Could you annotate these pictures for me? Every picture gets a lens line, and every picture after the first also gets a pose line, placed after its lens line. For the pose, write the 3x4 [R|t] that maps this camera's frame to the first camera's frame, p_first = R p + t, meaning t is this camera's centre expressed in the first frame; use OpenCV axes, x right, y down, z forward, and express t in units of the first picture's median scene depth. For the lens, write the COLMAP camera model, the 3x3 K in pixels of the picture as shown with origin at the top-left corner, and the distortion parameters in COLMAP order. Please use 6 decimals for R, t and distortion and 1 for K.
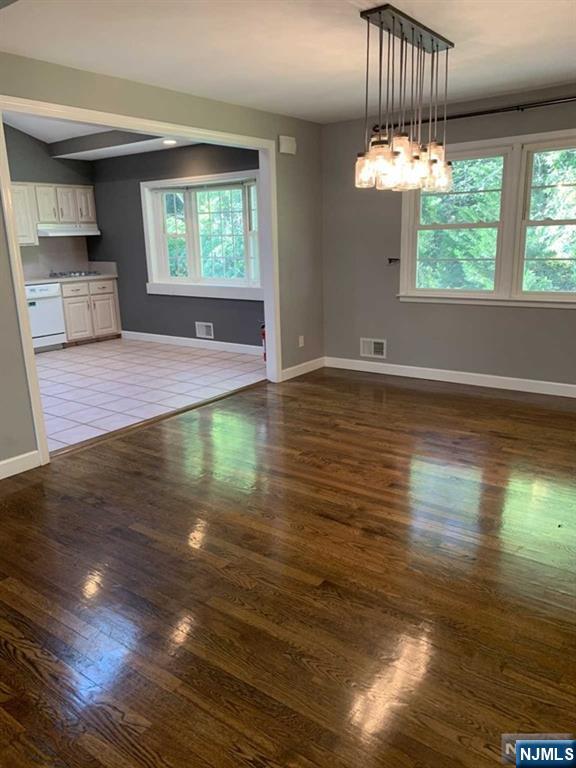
lens RADIAL K [[593.0, 0, 284.8], [0, 593.0, 386.0], [0, 0, 1]] dist [0.040694, -0.005602]
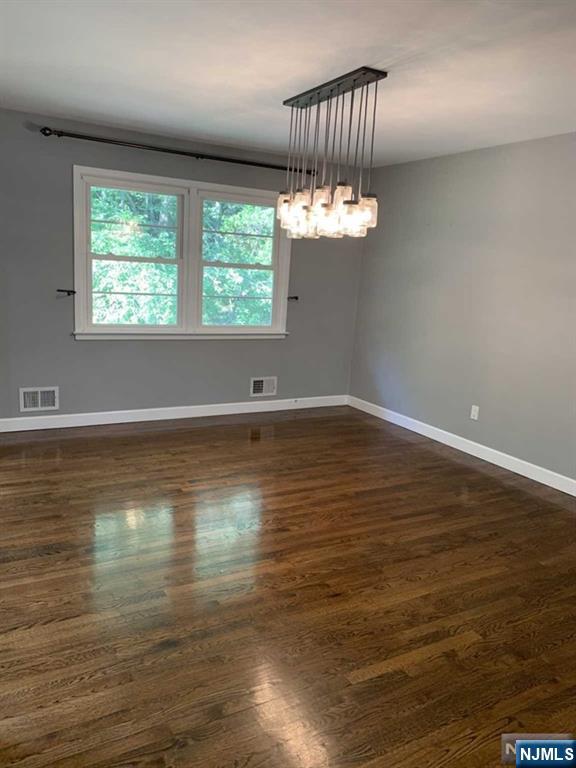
lens RADIAL K [[593.0, 0, 287.5], [0, 593.0, 386.0], [0, 0, 1]] dist [0.040694, -0.005602]
pose [[0.398671, -0.129346, 0.907927, -0.518591], [0.156935, 0.985023, 0.071419, -0.100632], [-0.903567, 0.114013, 0.412999, 0.425208]]
